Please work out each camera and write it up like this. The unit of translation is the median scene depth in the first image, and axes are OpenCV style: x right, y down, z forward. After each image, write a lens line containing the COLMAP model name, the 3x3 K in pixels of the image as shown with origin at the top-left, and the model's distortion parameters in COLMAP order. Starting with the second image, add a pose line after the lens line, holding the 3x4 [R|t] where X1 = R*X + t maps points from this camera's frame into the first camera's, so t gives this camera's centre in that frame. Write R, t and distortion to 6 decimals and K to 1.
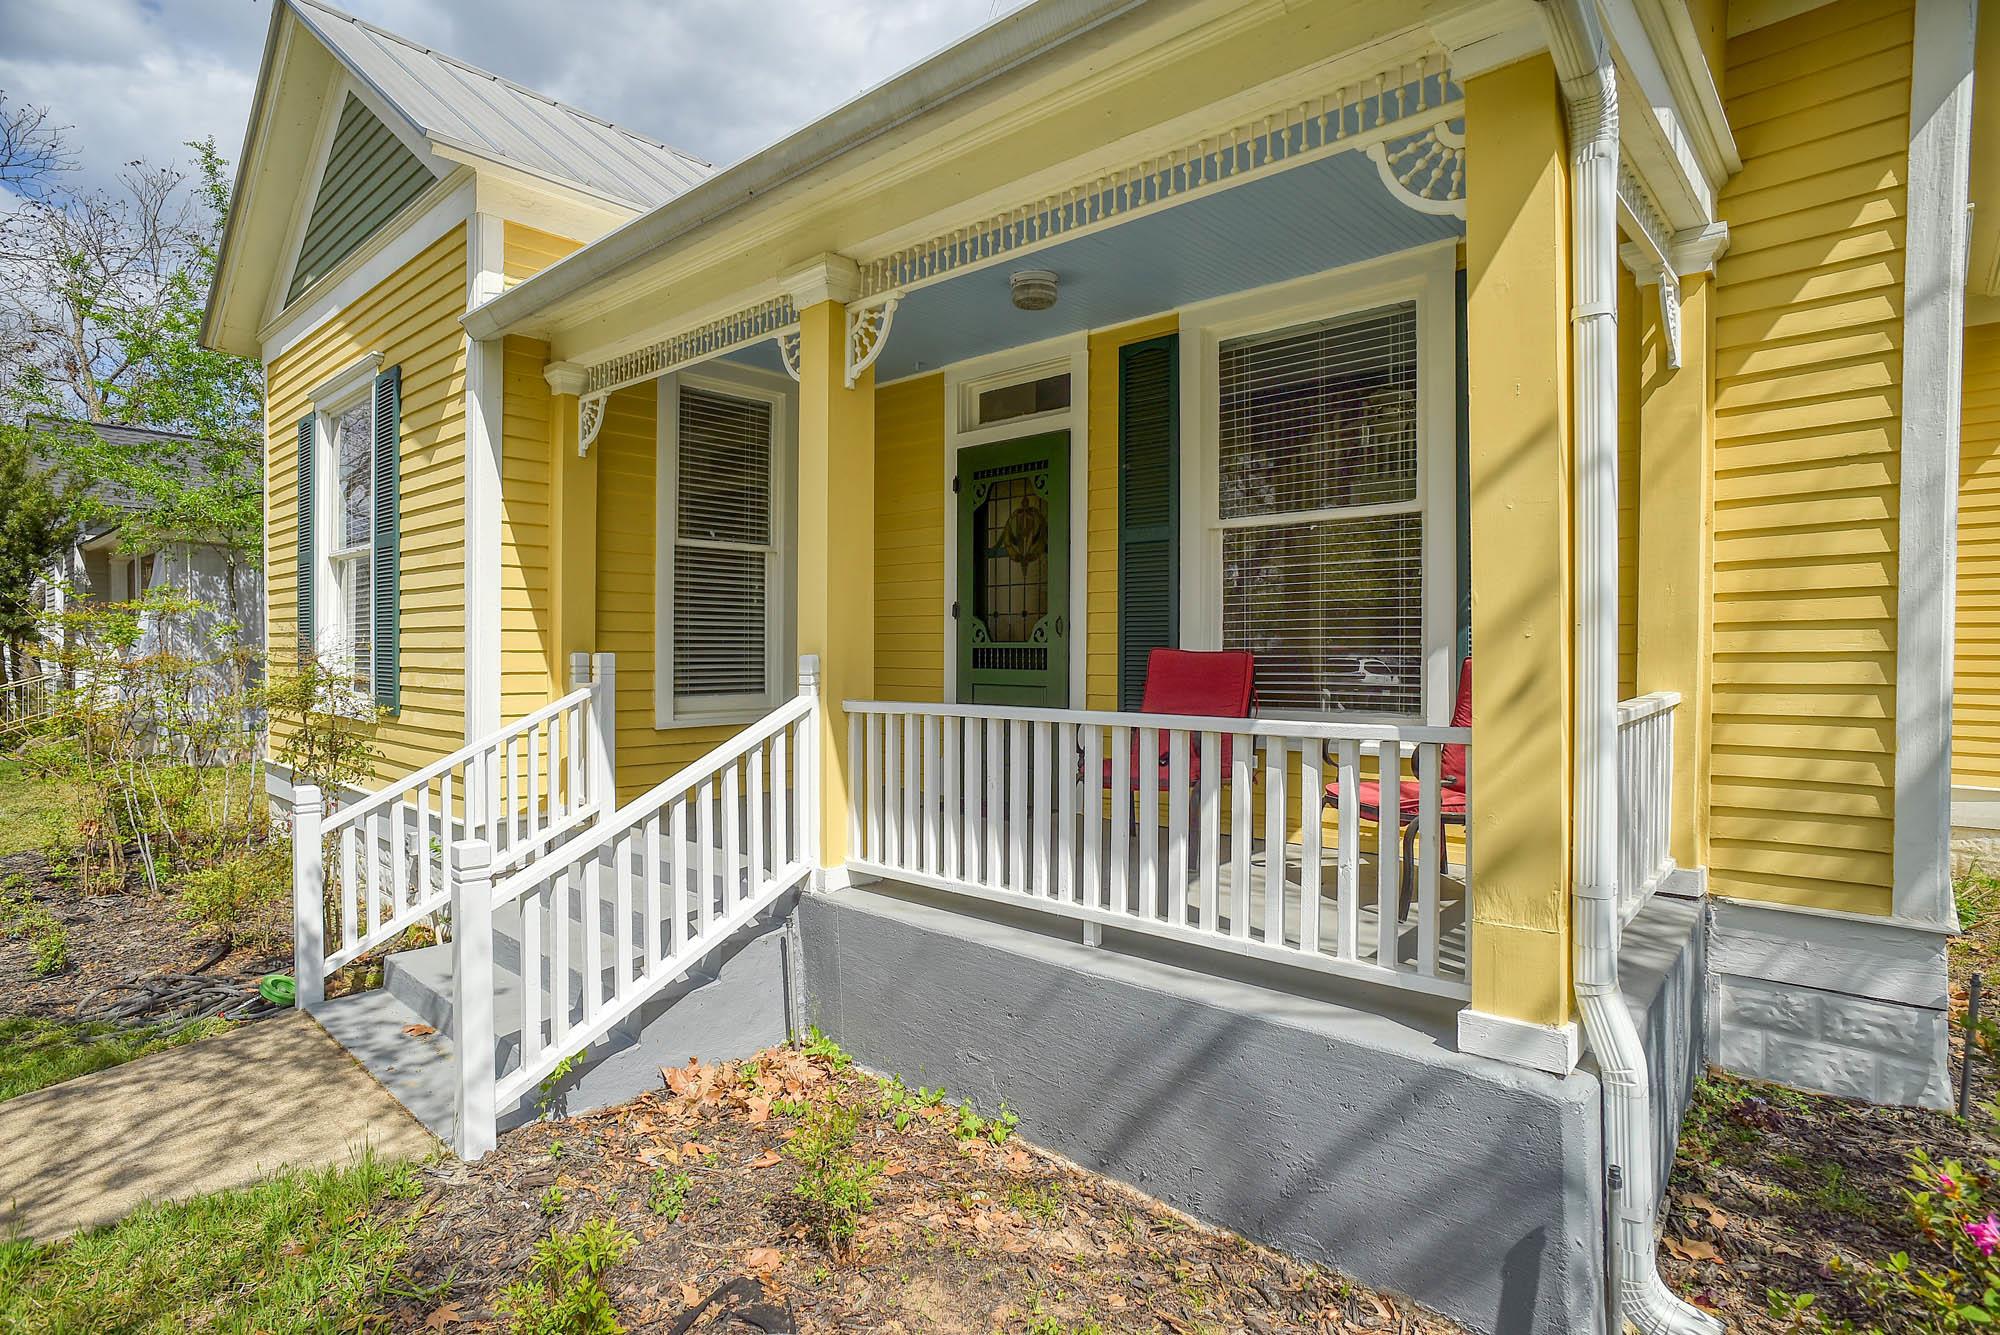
lens RADIAL K [[1034.4, 0, 987.0], [0, 1034.4, 660.1], [0, 0, 1]] dist [-0.018813, 0.011798]
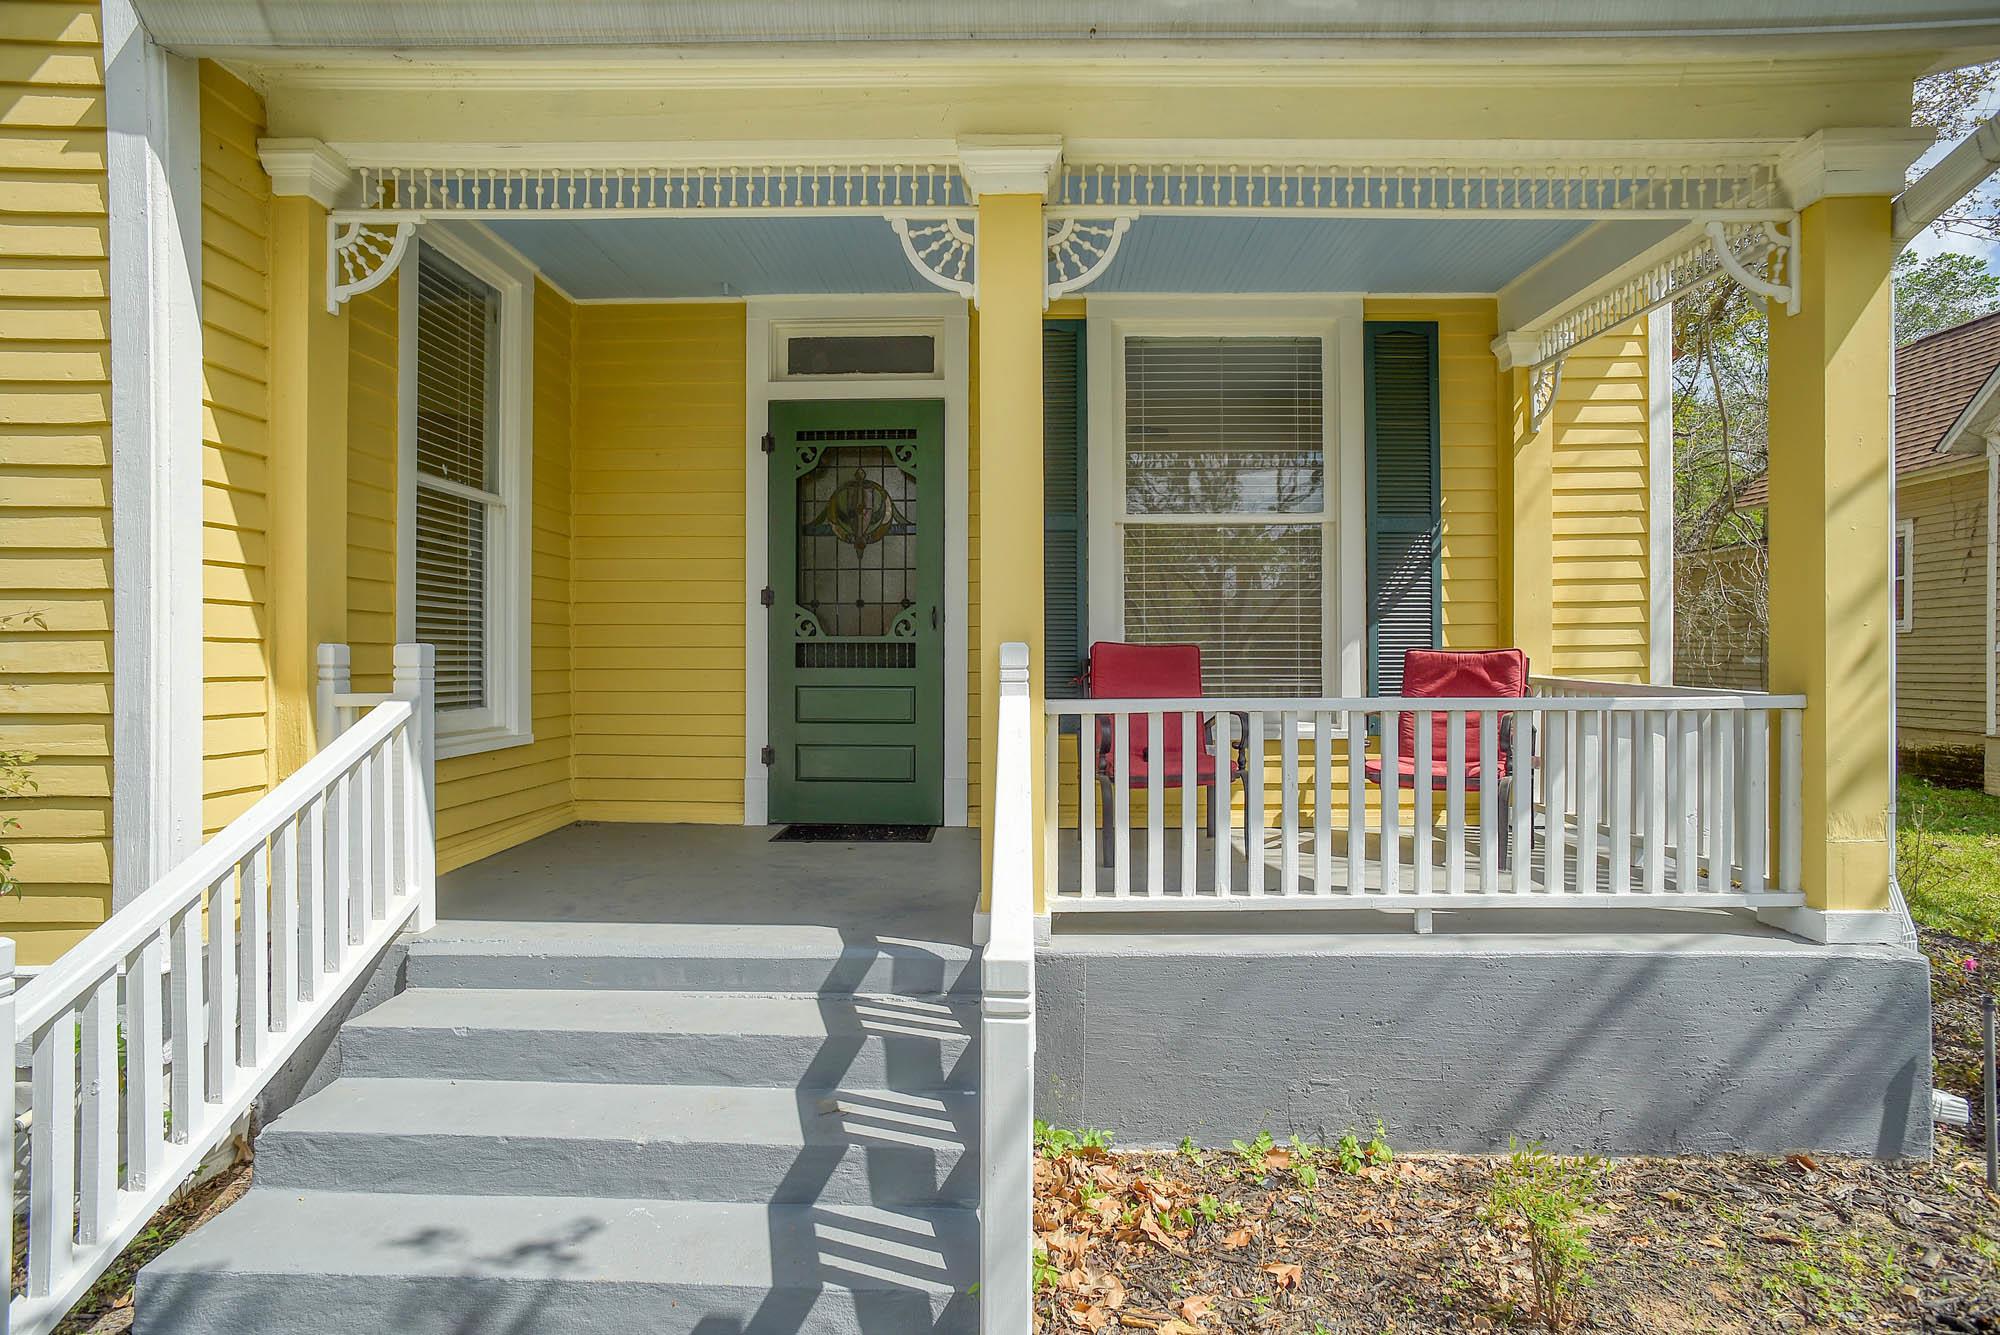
lens RADIAL K [[1034.4, 0, 1002.7], [0, 1034.4, 665.9], [0, 0, 1]] dist [-0.018813, 0.011798]
pose [[0.748497, -0.007523, 0.663096, -0.599628], [0.008719, 0.999961, 0.001503, 0.009534], [-0.663081, 0.004657, 0.748533, 0.366757]]
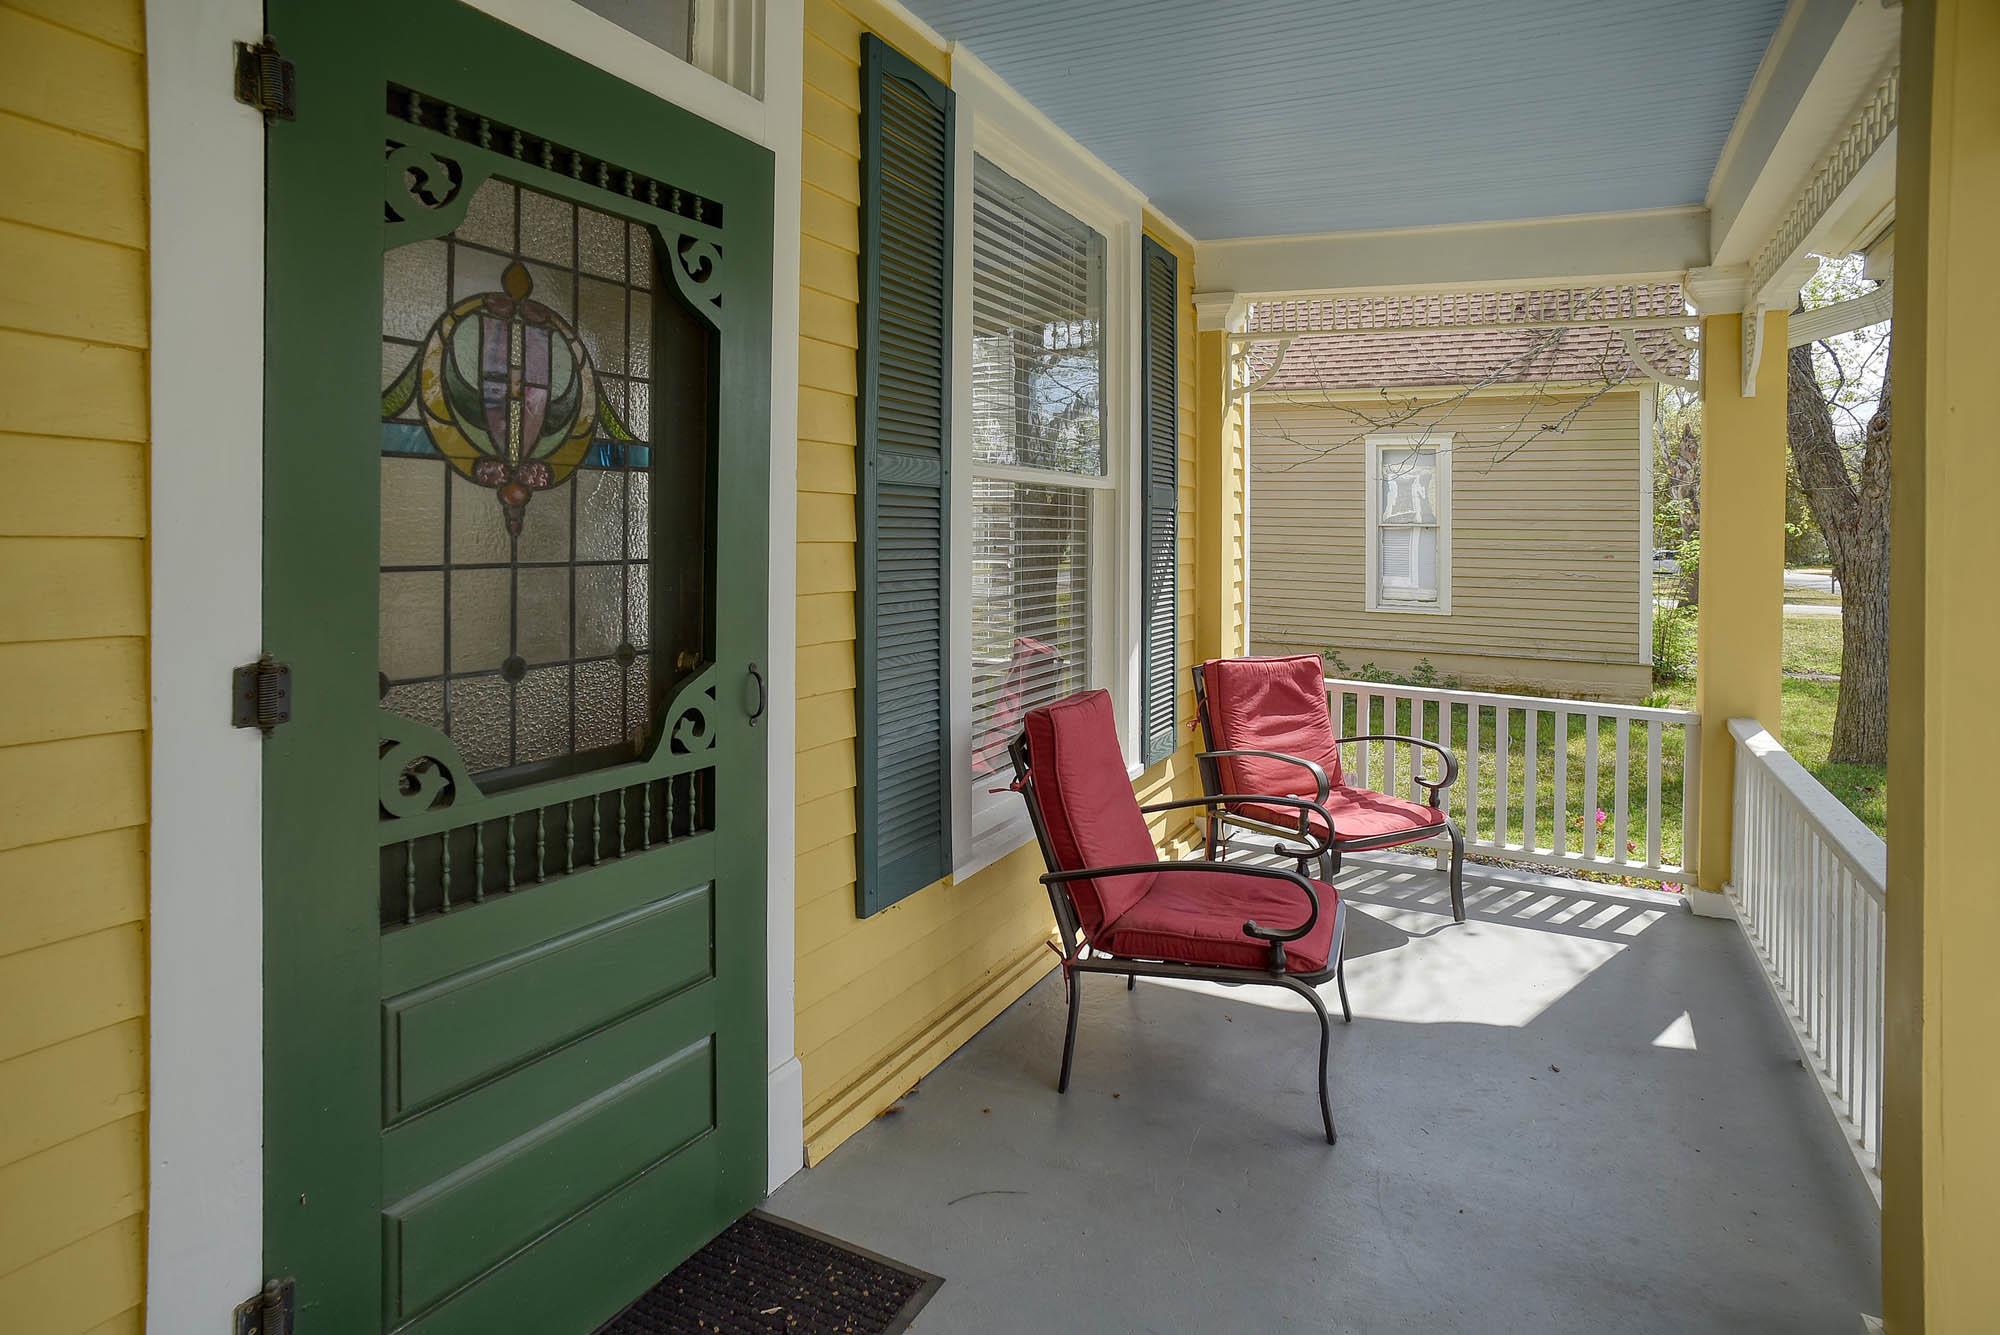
lens RADIAL K [[1034.4, 0, 1040.0], [0, 1034.4, 553.5], [0, 0, 1]] dist [-0.018813, 0.011798]
pose [[-0.272092, -0.022897, 0.961999, -0.372049], [0.001325, 0.999707, 0.024169, -0.112109], [-0.962270, 0.007851, -0.271982, 1.255640]]
